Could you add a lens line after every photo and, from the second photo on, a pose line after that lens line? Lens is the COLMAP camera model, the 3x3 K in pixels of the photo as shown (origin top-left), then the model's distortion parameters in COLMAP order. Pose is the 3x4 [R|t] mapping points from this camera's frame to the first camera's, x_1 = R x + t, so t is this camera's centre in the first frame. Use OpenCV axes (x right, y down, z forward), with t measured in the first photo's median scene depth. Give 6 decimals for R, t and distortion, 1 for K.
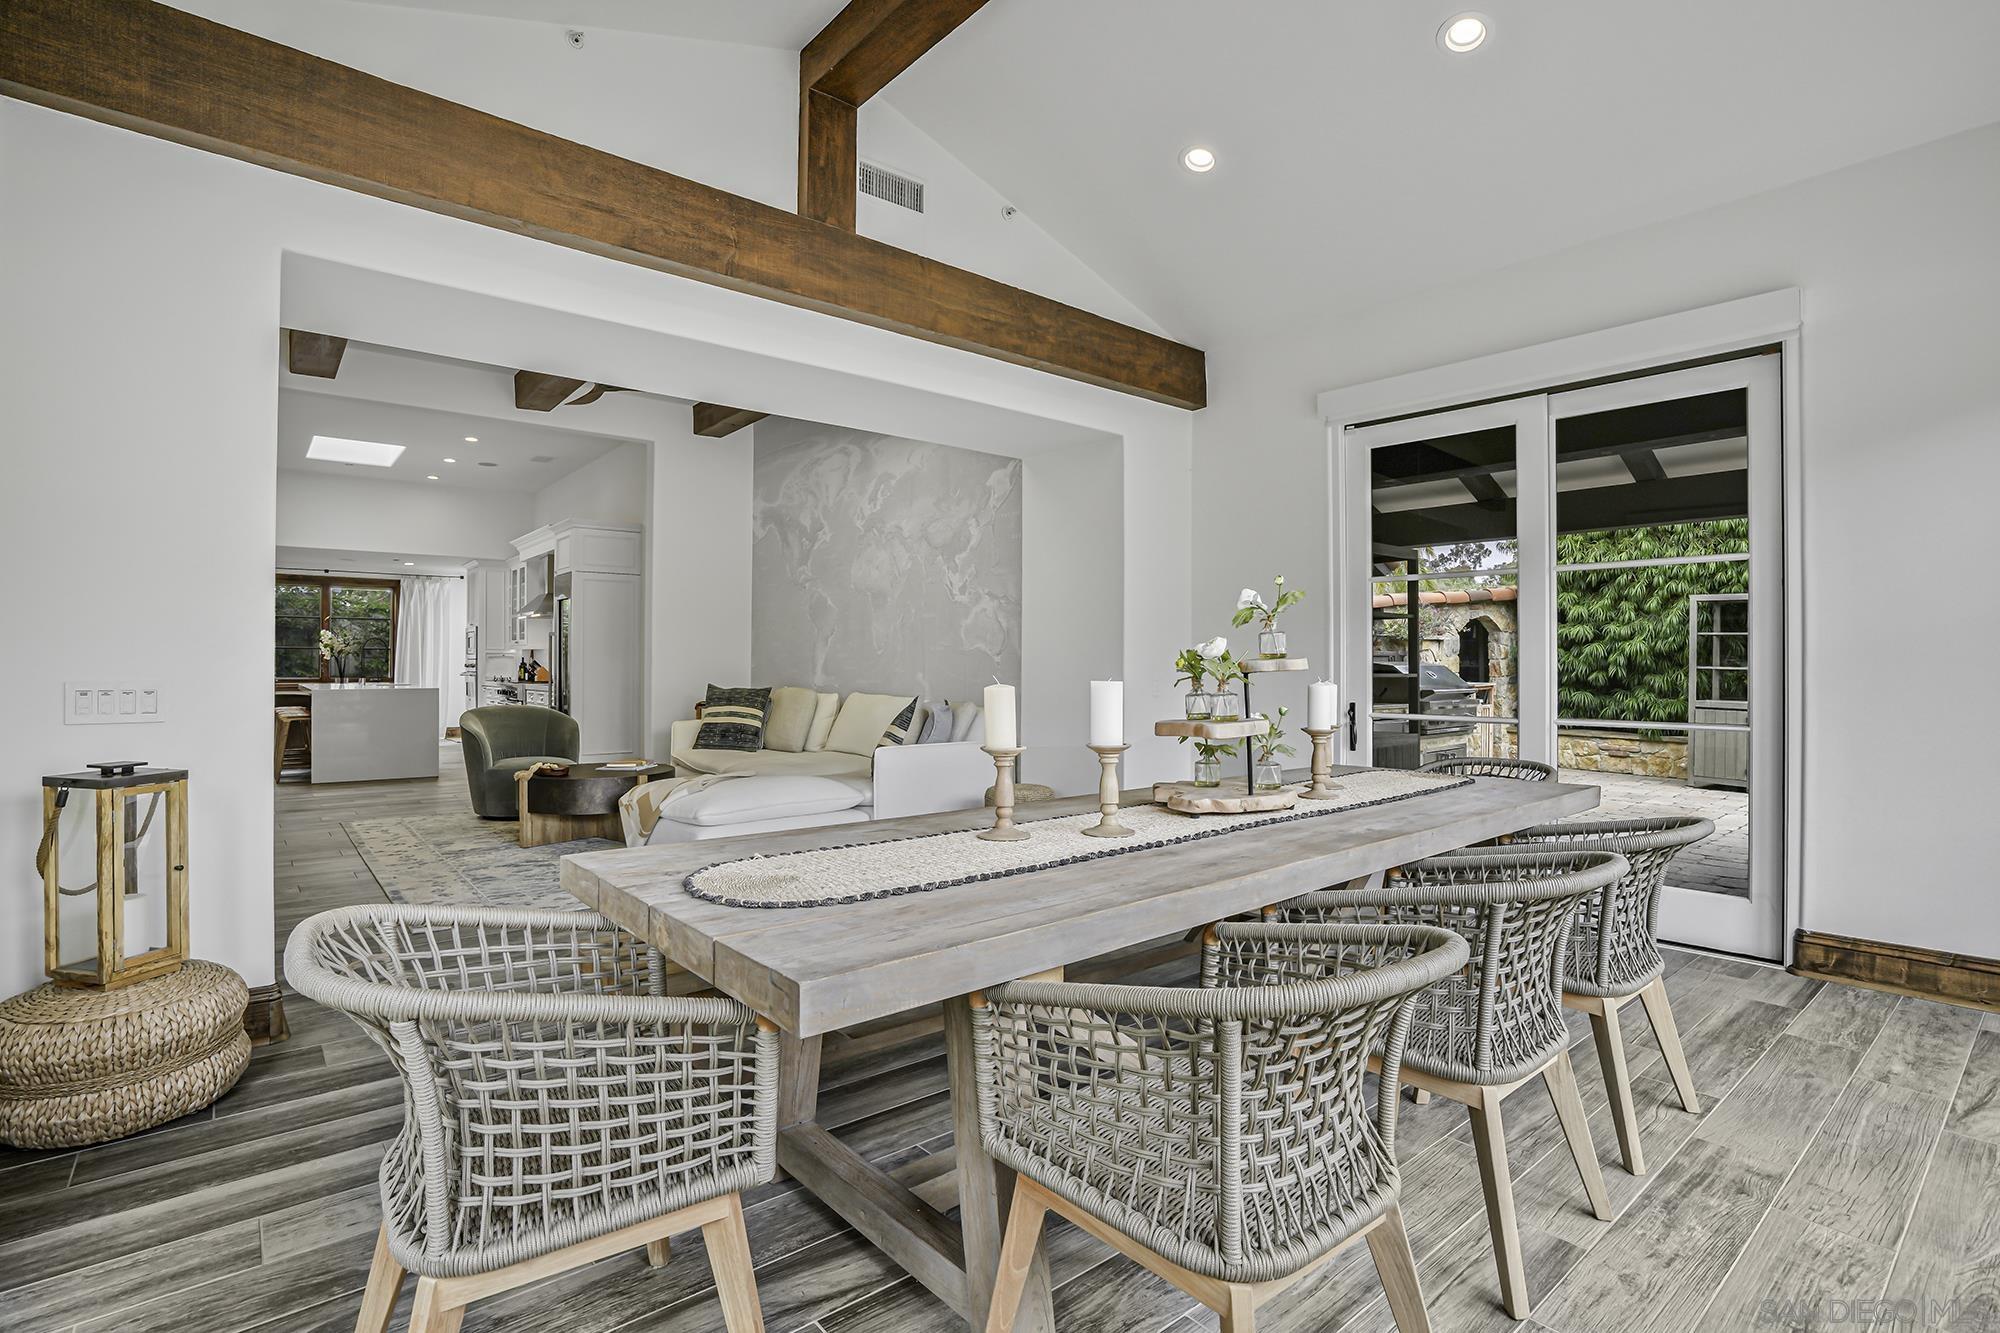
lens RADIAL K [[962.6, 0, 1000.0], [0, 962.6, 666.5], [0, 0, 1]] dist [-0.053897, 0.000321]
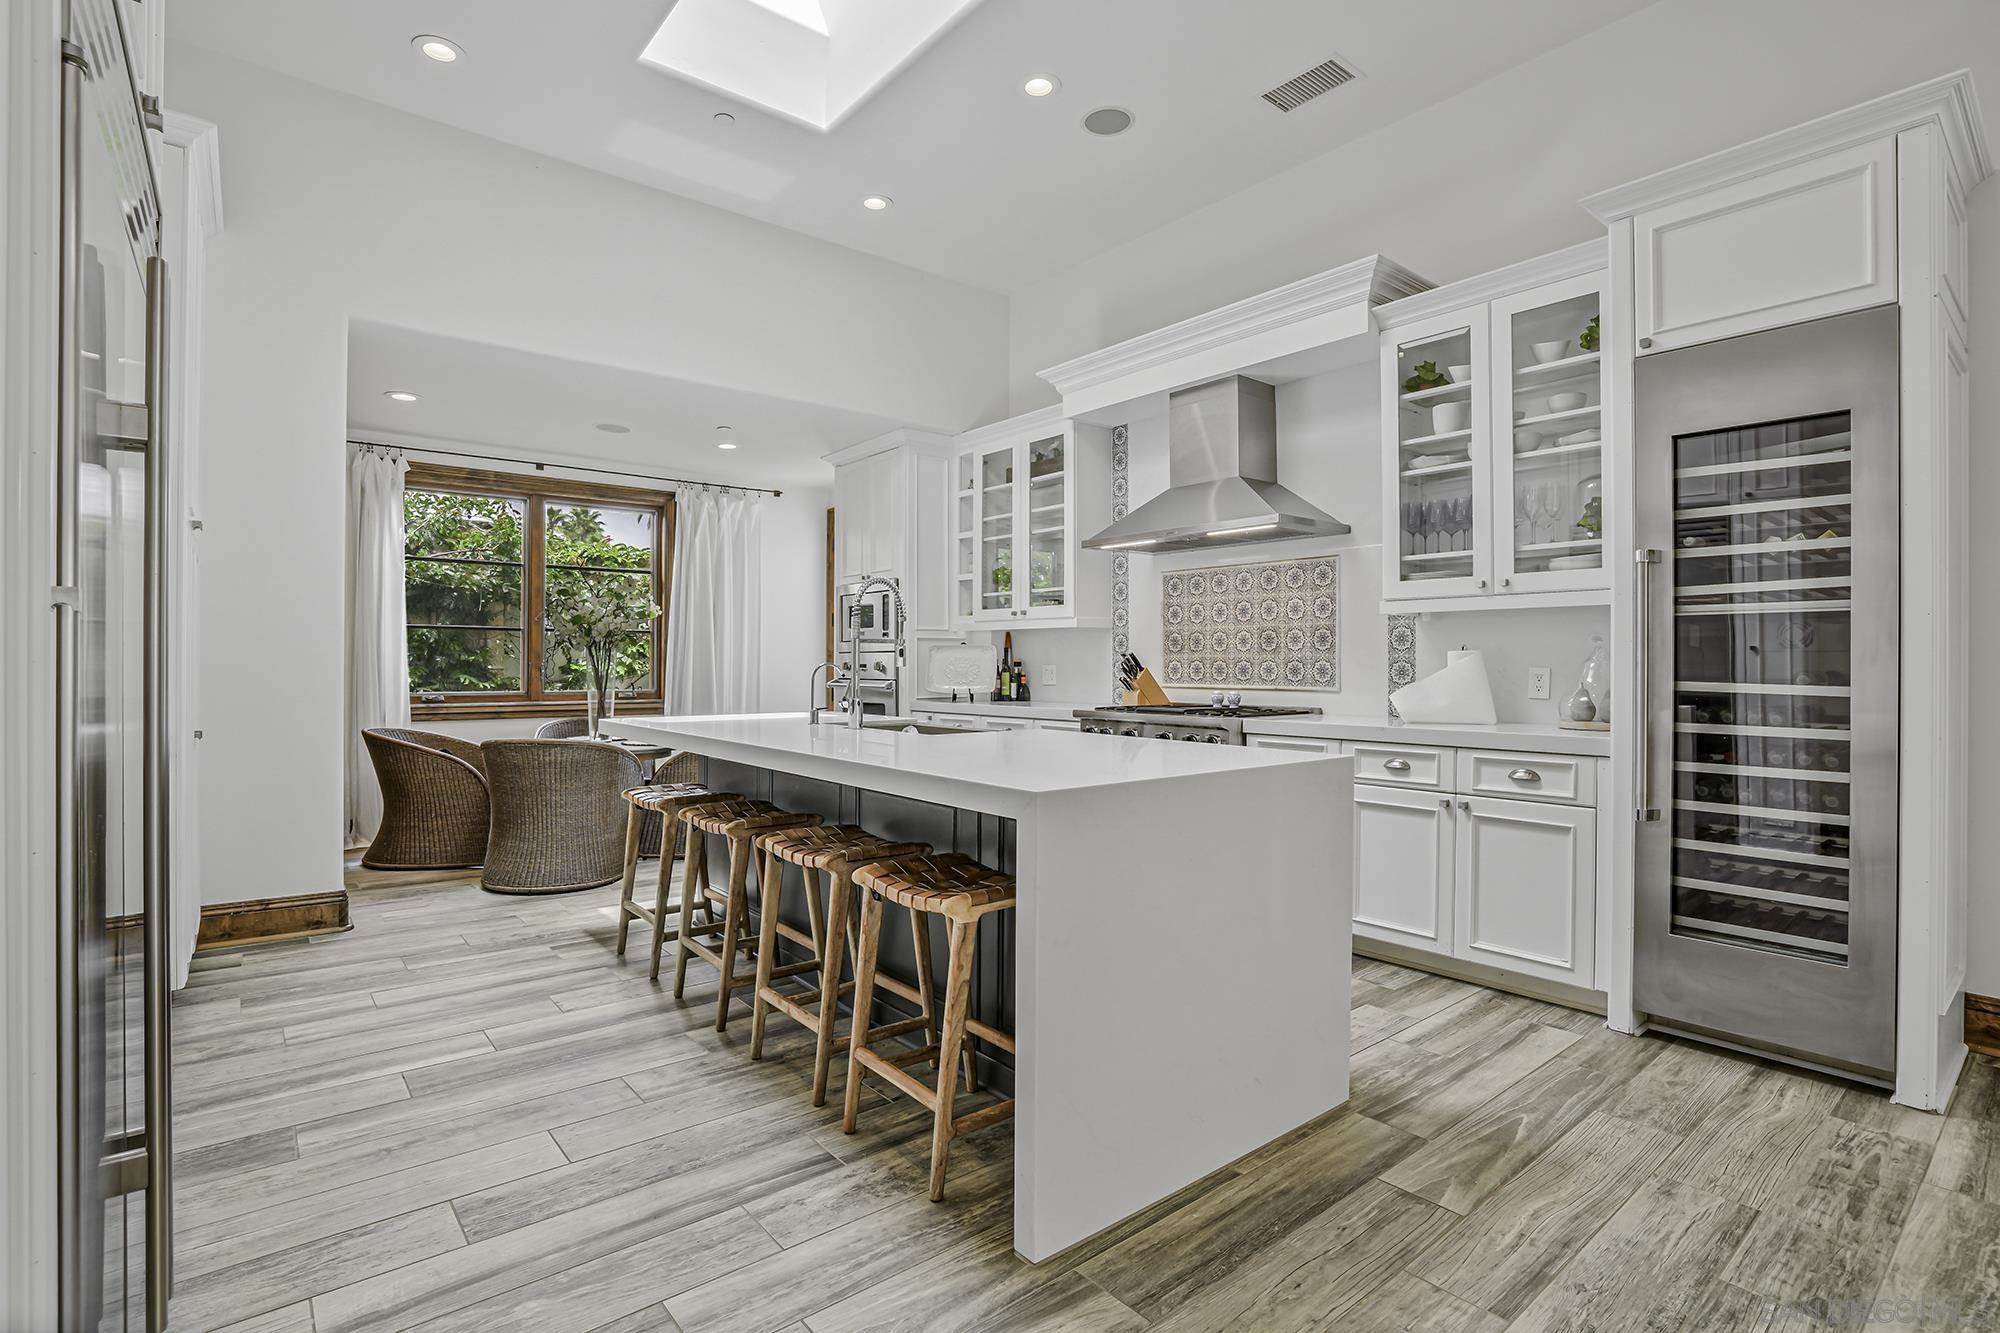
lens RADIAL K [[1007.3, 0, 1000.0], [0, 1007.3, 666.5], [0, 0, 1]] dist [-0.036164, 0.000089]
pose [[0.999503, -0.000957, -0.031520, -0.812965], [0.001022, 0.999997, 0.002059, -0.002830], [0.031518, -0.002090, 0.999501, 0.866330]]
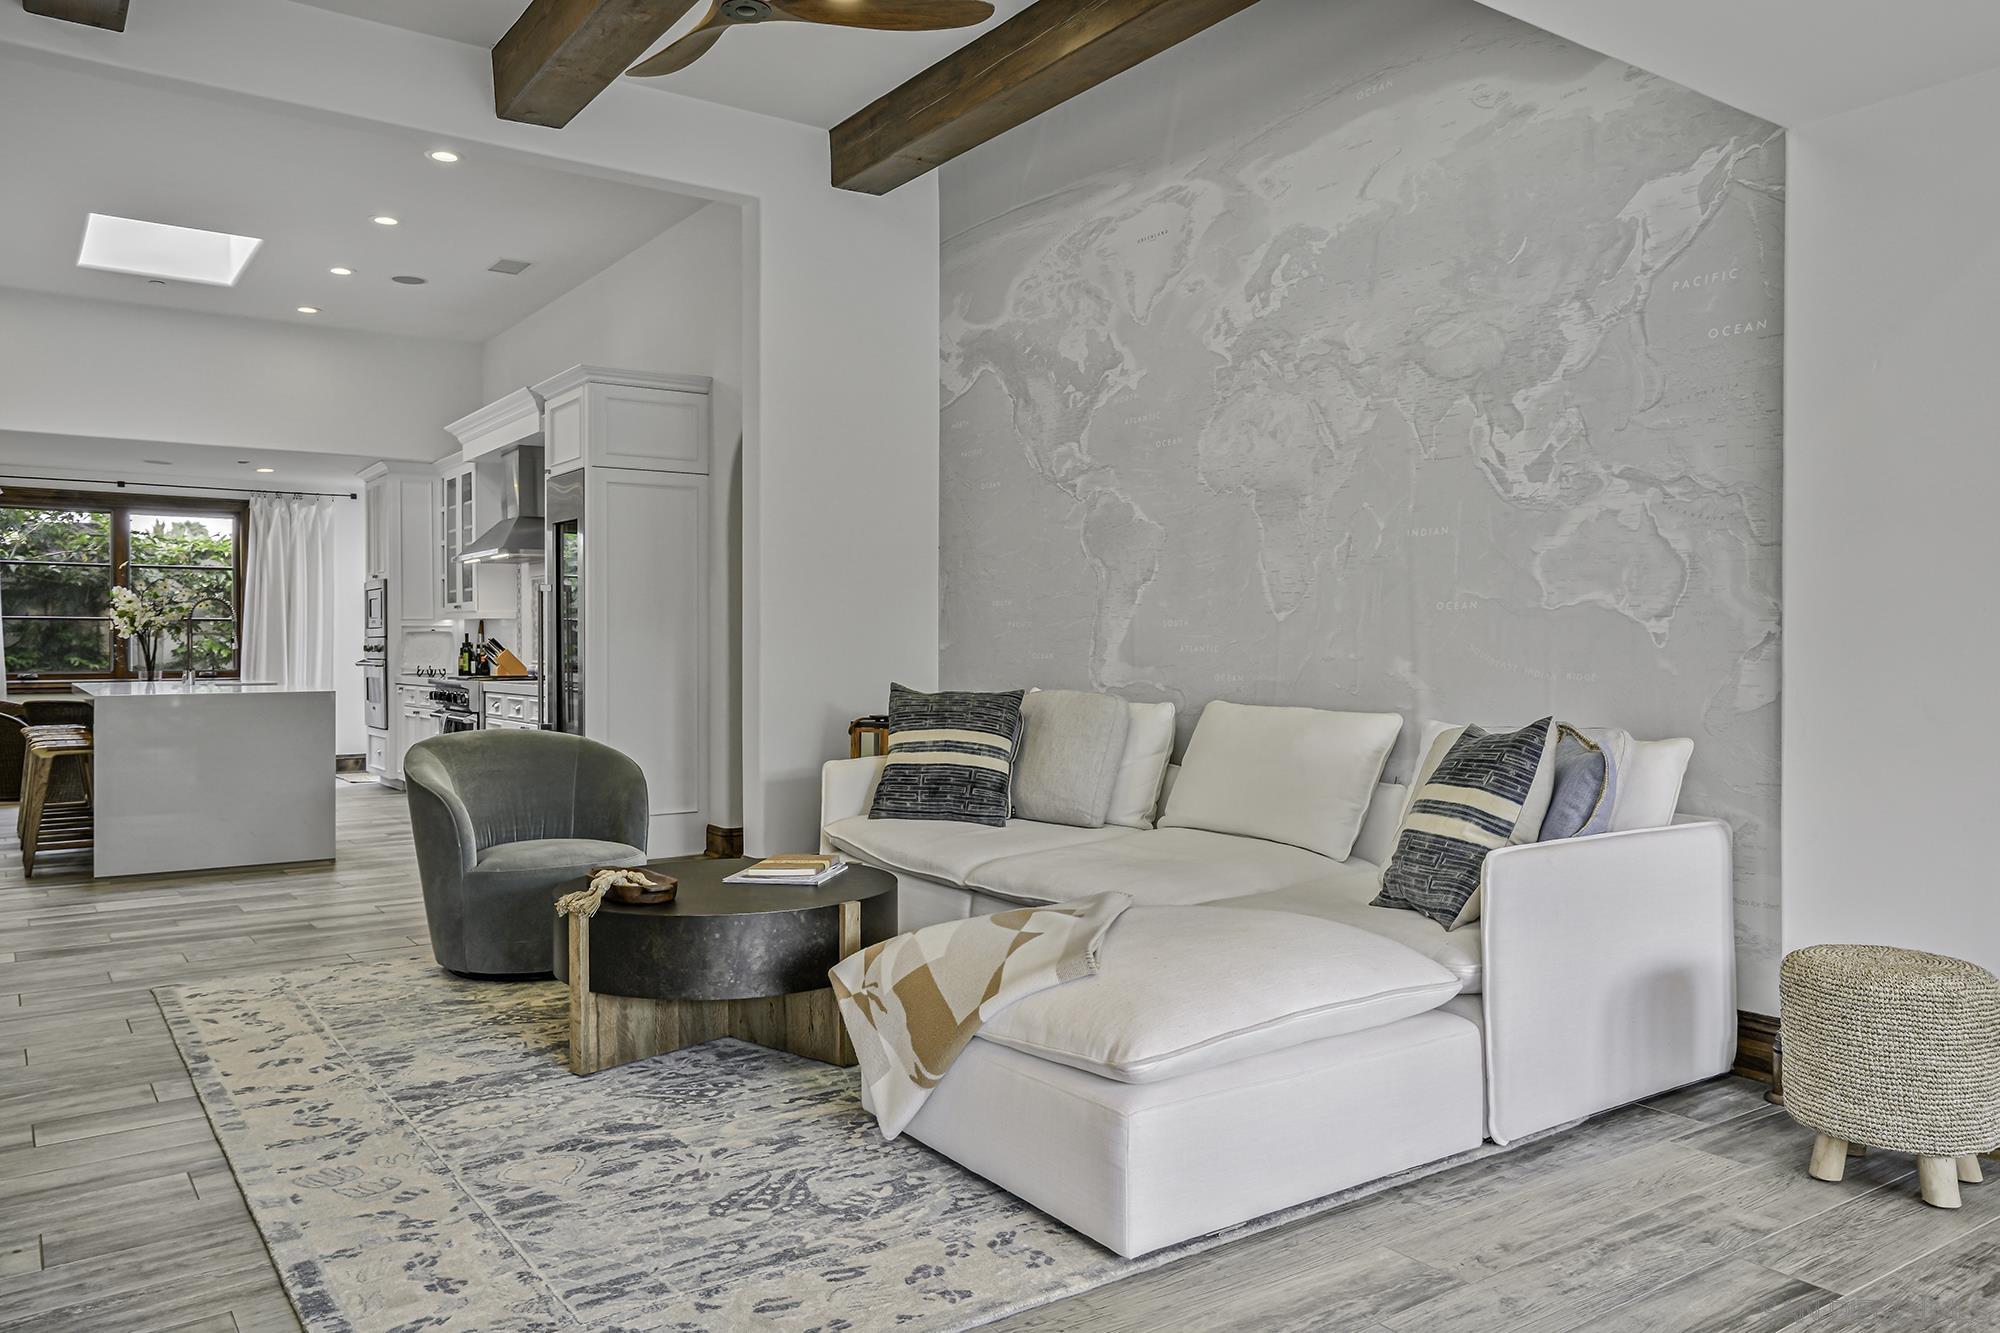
lens RADIAL K [[1447.9, 0, 1000.0], [0, 1447.9, 666.5], [0, 0, 1]] dist [-0.007007, 0.002072]
pose [[0.996822, -0.002705, -0.079611, -0.193244], [0.003756, 0.999908, 0.013052, 0.000138], [0.079568, -0.013309, 0.996741, 0.272272]]
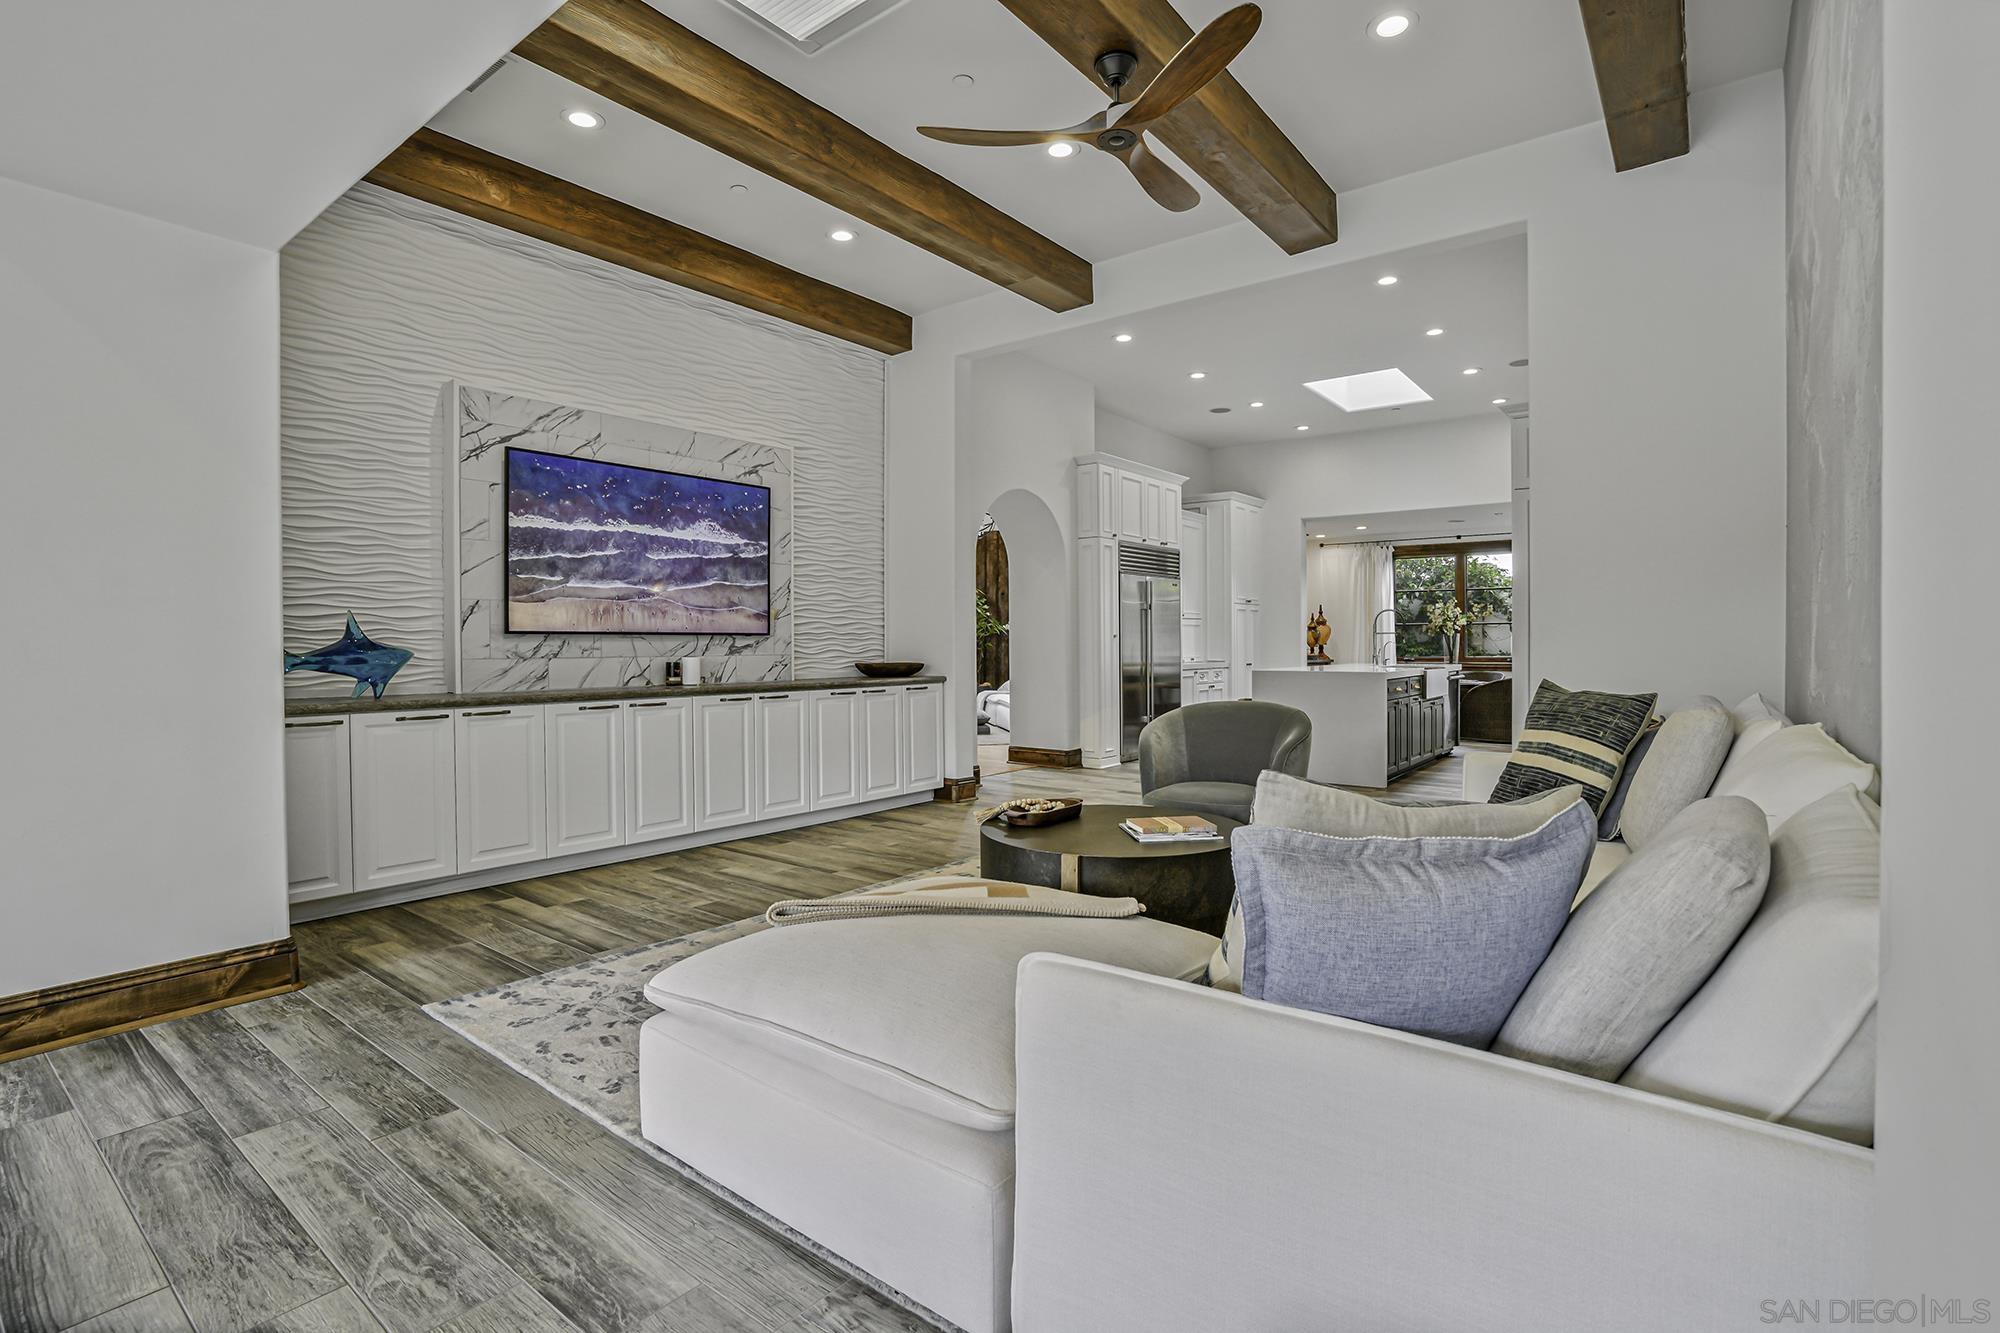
lens RADIAL K [[918.3, 0, 969.4], [0, 918.3, 664.3], [0, 0, 1]] dist [-0.029148, 0.000050]
pose [[0.188808, 0.017388, -0.981860, 0.080785], [0.005086, 0.999813, 0.018683, 0.000675], [0.982001, -0.008521, 0.188685, 0.648687]]
